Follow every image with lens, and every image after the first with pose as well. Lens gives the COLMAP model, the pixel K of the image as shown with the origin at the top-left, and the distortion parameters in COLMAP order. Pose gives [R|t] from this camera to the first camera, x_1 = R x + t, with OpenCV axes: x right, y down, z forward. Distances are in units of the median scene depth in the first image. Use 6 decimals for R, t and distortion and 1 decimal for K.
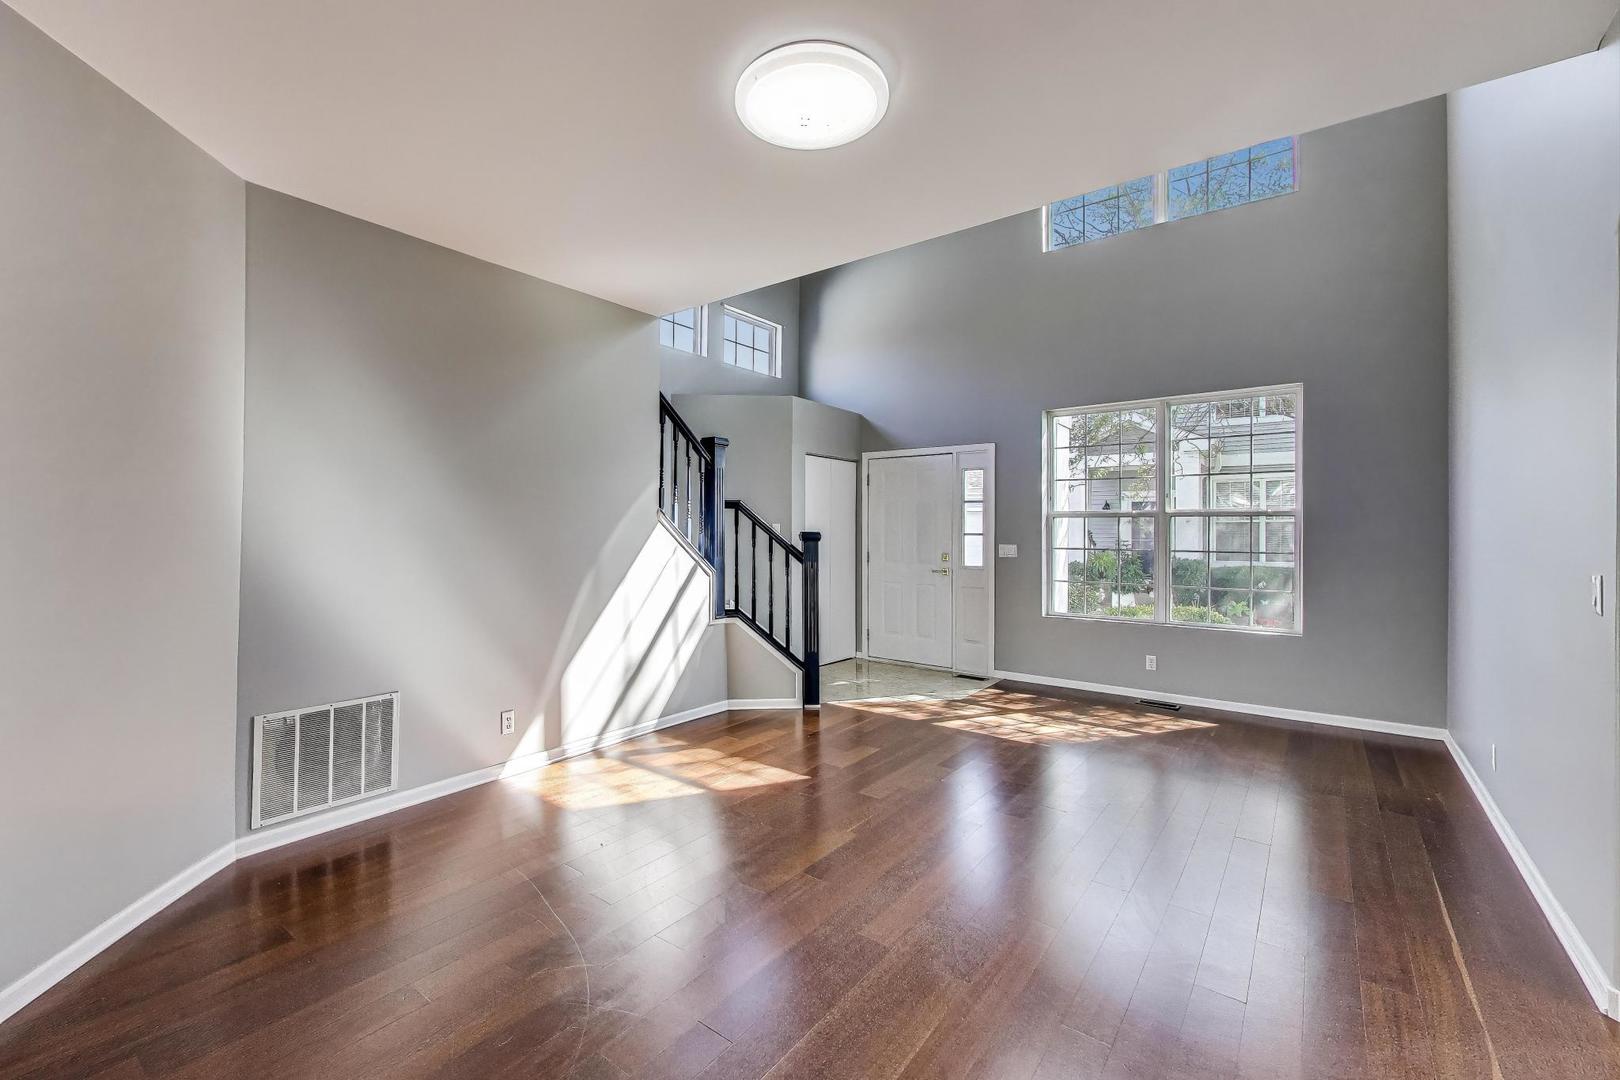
lens RADIAL K [[668.1, 0, 810.5], [0, 668.1, 533.7], [0, 0, 1]] dist [-0.001545, -0.000133]
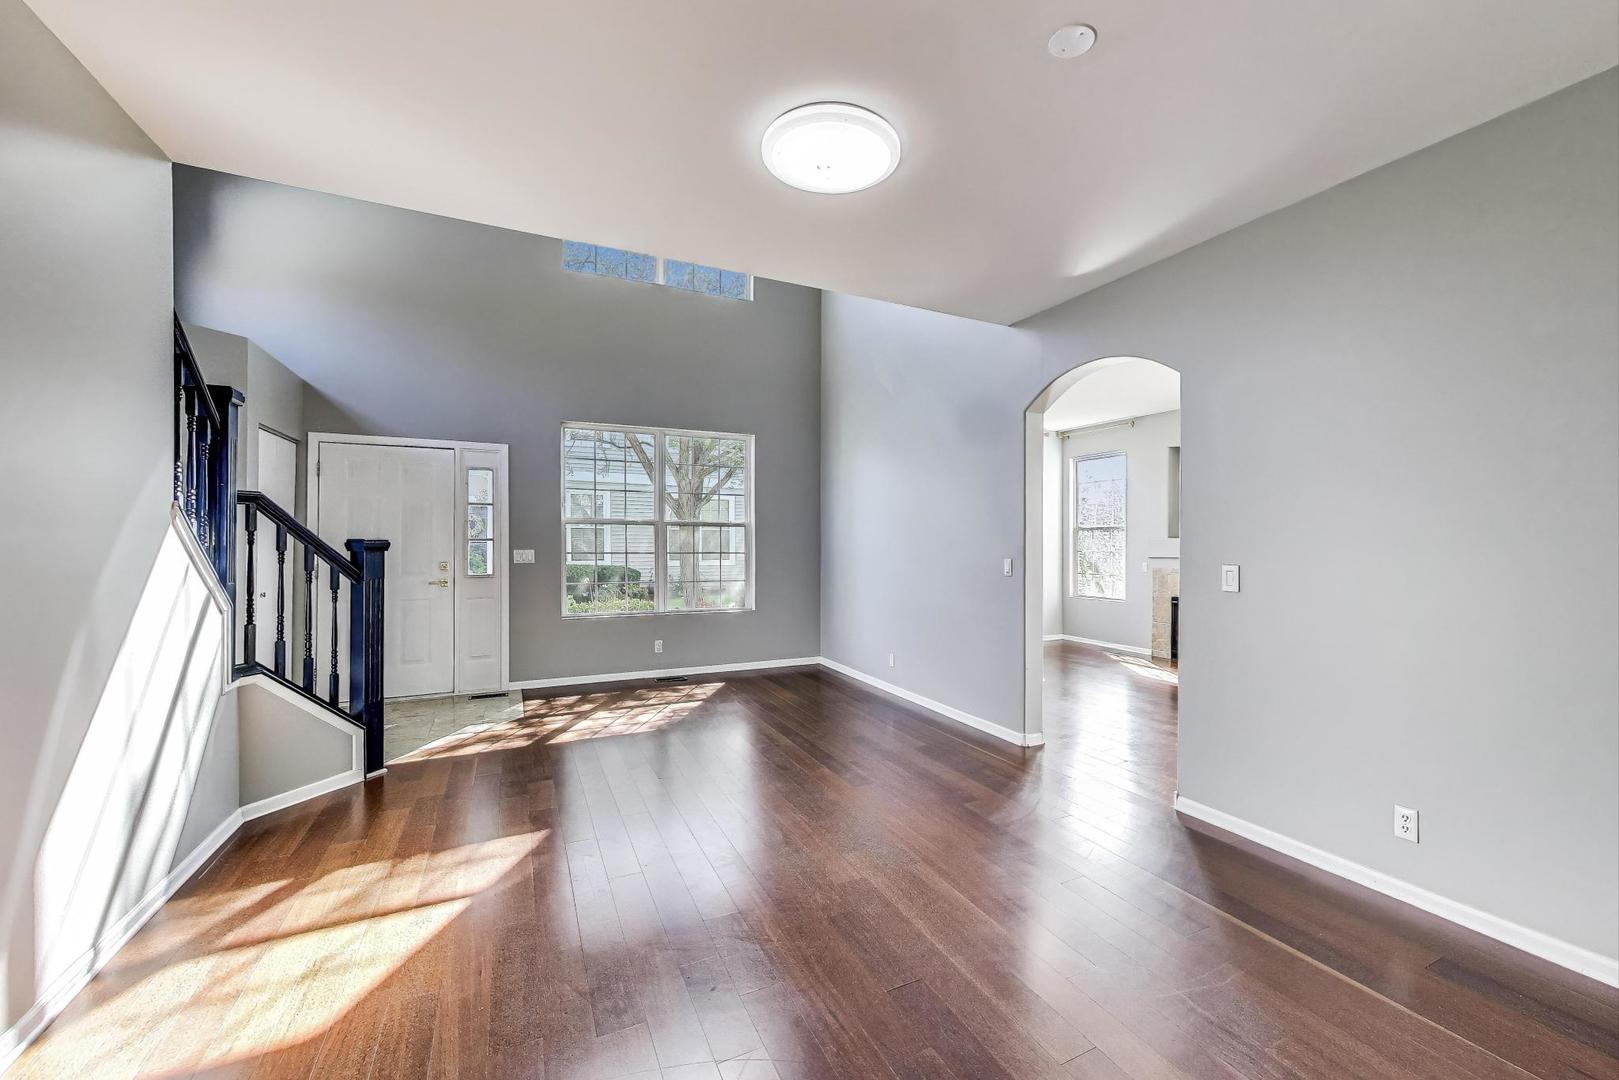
lens RADIAL K [[624.7, 0, 841.0], [0, 624.7, 523.2], [0, 0, 1]] dist [0.014956, 0.000054]
pose [[0.461462, 0.016203, 0.887012, -0.385547], [0.002906, 0.999800, -0.019775, -0.005463], [-0.887155, 0.011703, 0.461323, 0.211733]]
